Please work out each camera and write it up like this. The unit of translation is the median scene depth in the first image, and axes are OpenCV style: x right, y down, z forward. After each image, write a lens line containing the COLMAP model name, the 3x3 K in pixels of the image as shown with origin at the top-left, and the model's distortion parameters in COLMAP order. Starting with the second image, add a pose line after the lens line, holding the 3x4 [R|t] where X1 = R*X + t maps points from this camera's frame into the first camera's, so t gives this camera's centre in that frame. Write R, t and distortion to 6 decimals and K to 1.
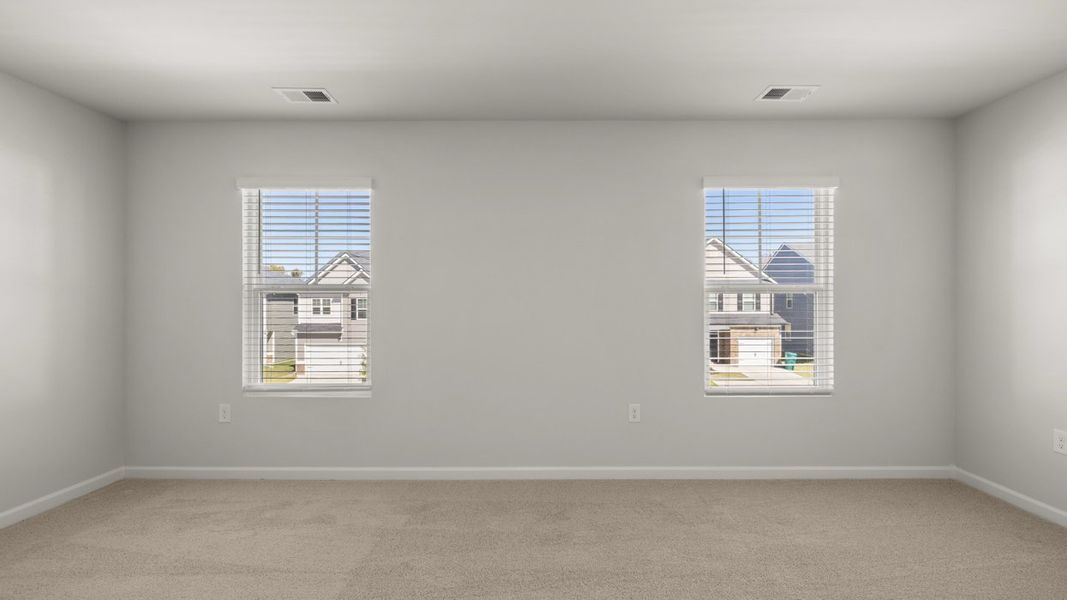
lens RADIAL K [[460.1, 0, 527.5], [0, 460.1, 307.6], [0, 0, 1]] dist [0.000437, 0.000078]
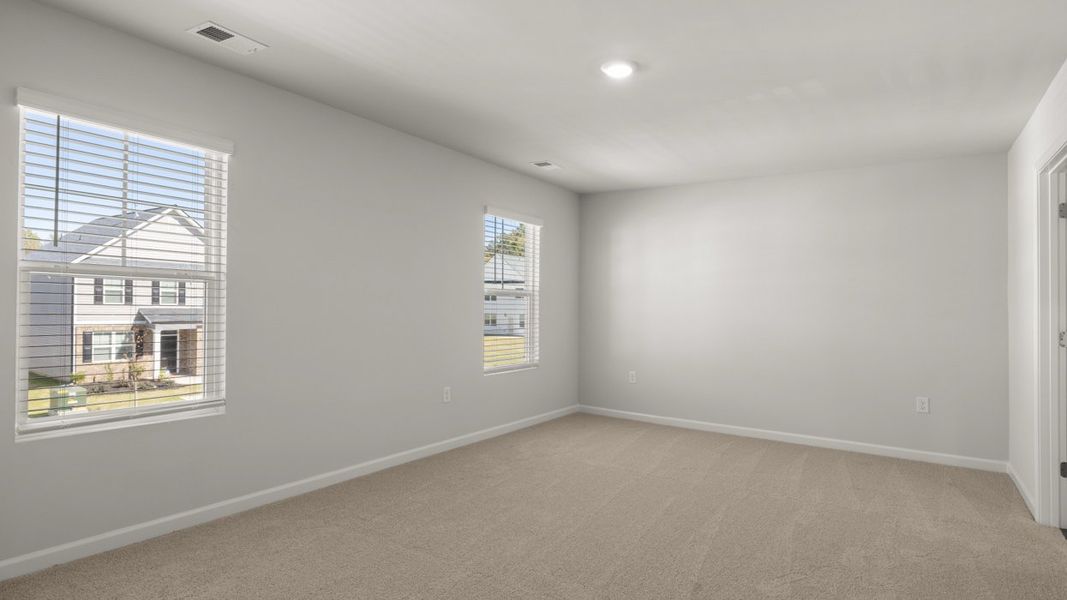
lens RADIAL K [[567.0, 0, 528.2], [0, 567.0, 300.6], [0, 0, 1]] dist [-0.003396, -0.000151]
pose [[0.560215, 0.020204, 0.828101, -0.859221], [-0.019007, 0.999753, -0.011534, -0.000700], [-0.828129, -0.009279, 0.560460, 0.010024]]
